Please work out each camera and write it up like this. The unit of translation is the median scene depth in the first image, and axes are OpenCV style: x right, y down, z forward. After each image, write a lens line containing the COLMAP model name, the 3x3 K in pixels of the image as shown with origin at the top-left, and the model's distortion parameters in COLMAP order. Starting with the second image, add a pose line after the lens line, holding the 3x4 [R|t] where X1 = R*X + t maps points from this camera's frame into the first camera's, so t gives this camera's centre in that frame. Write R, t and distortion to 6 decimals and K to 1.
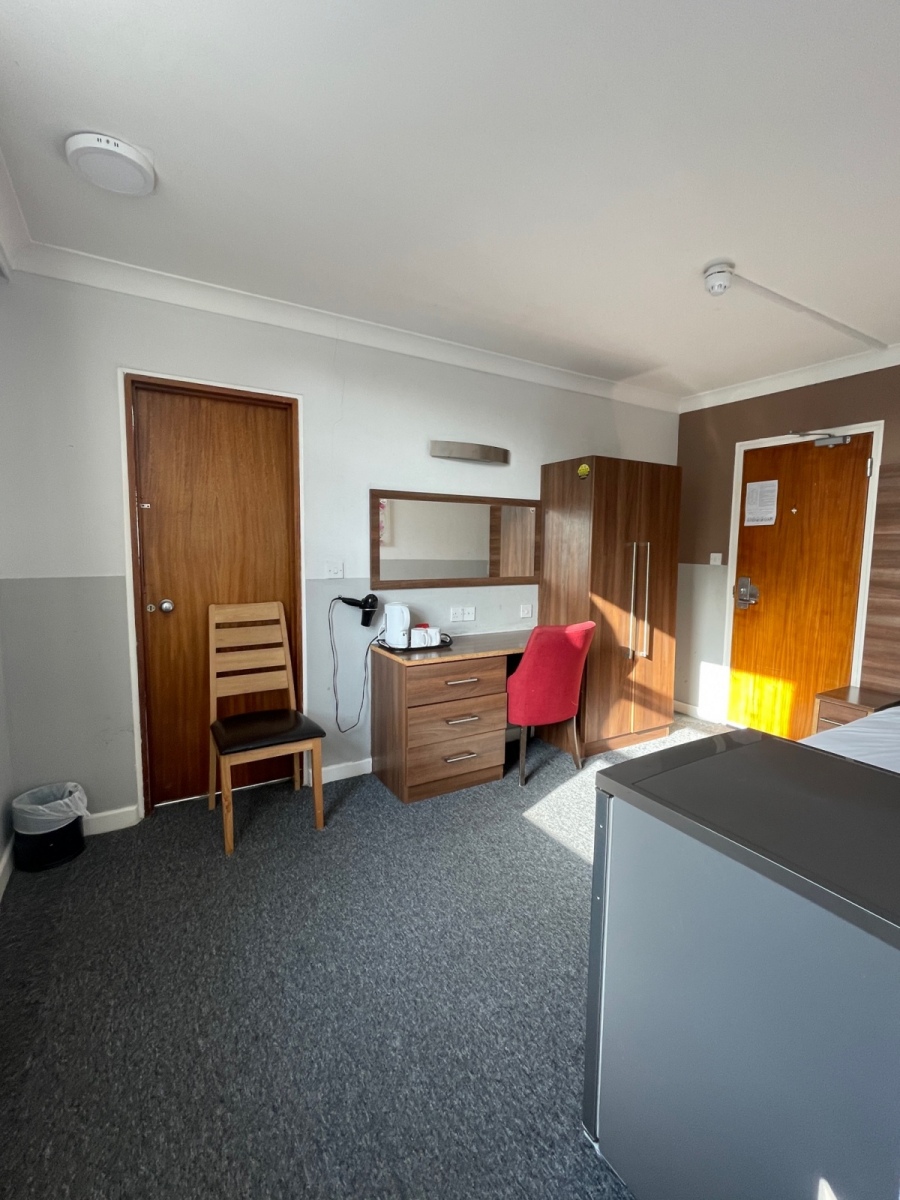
lens RADIAL K [[521.8, 0, 449.8], [0, 521.8, 599.6], [0, 0, 1]] dist [0.000001, 0.000356]
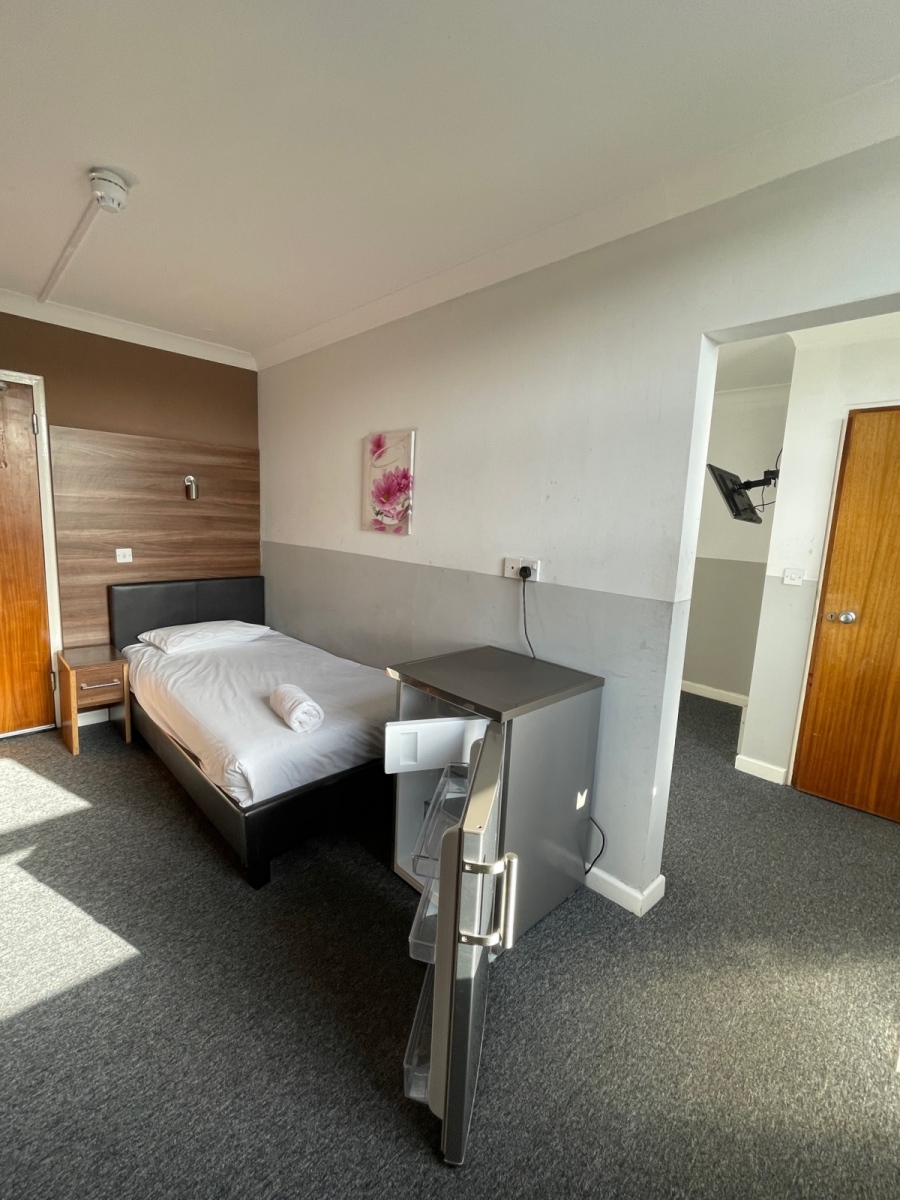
lens RADIAL K [[521.8, 0, 449.9], [0, 521.8, 602.2], [0, 0, 1]] dist [0.000001, 0.000356]
pose [[-0.231536, -0.182251, 0.955602, -0.672466], [0.051552, 0.978616, 0.199131, -0.169110], [-0.971460, 0.095369, -0.217189, 0.991276]]
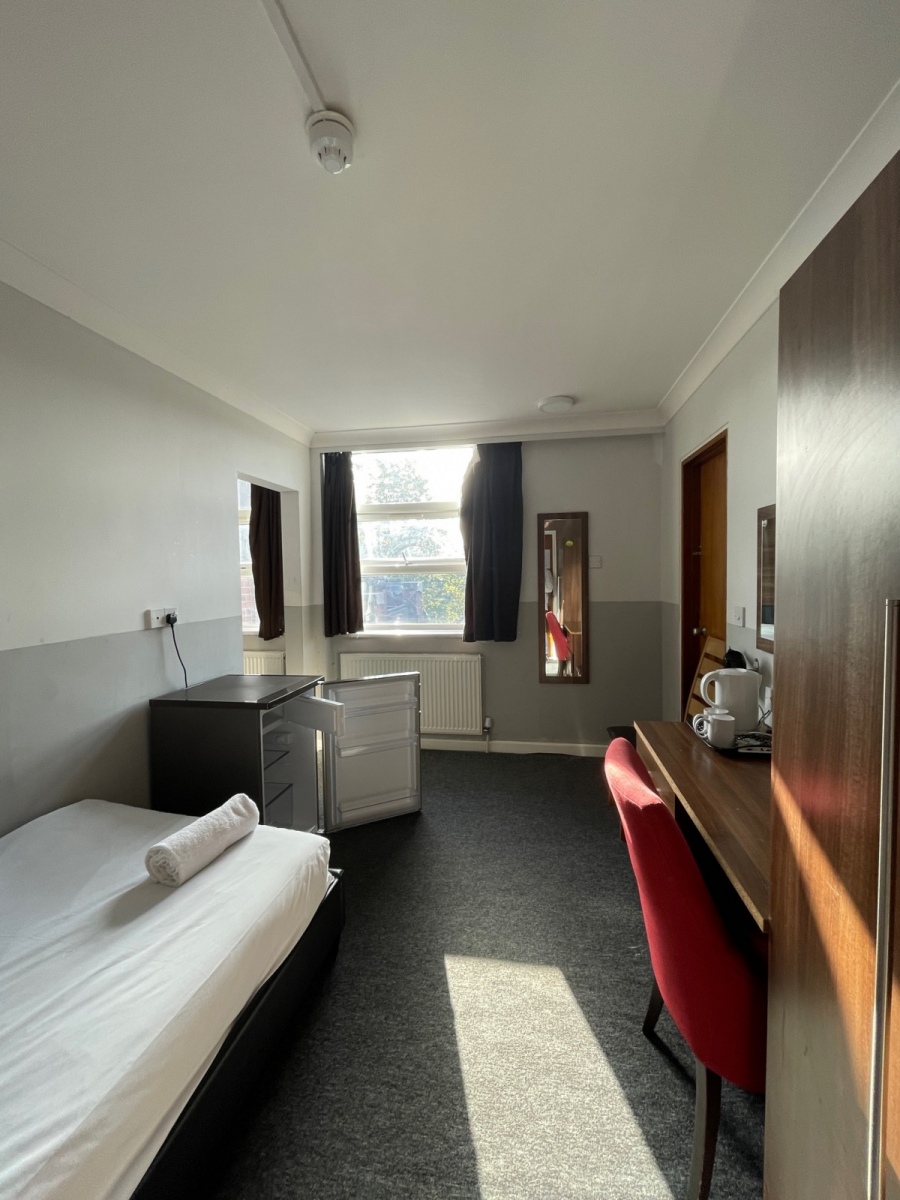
lens RADIAL K [[479.9, 0, 451.2], [0, 479.9, 598.2], [0, 0, 1]] dist [0.002228, 0.000231]
pose [[-0.654933, 0.033843, -0.754929, 1.127113], [-0.064578, 0.992836, 0.100533, -0.225844], [0.752922, 0.114595, -0.648055, 2.059421]]
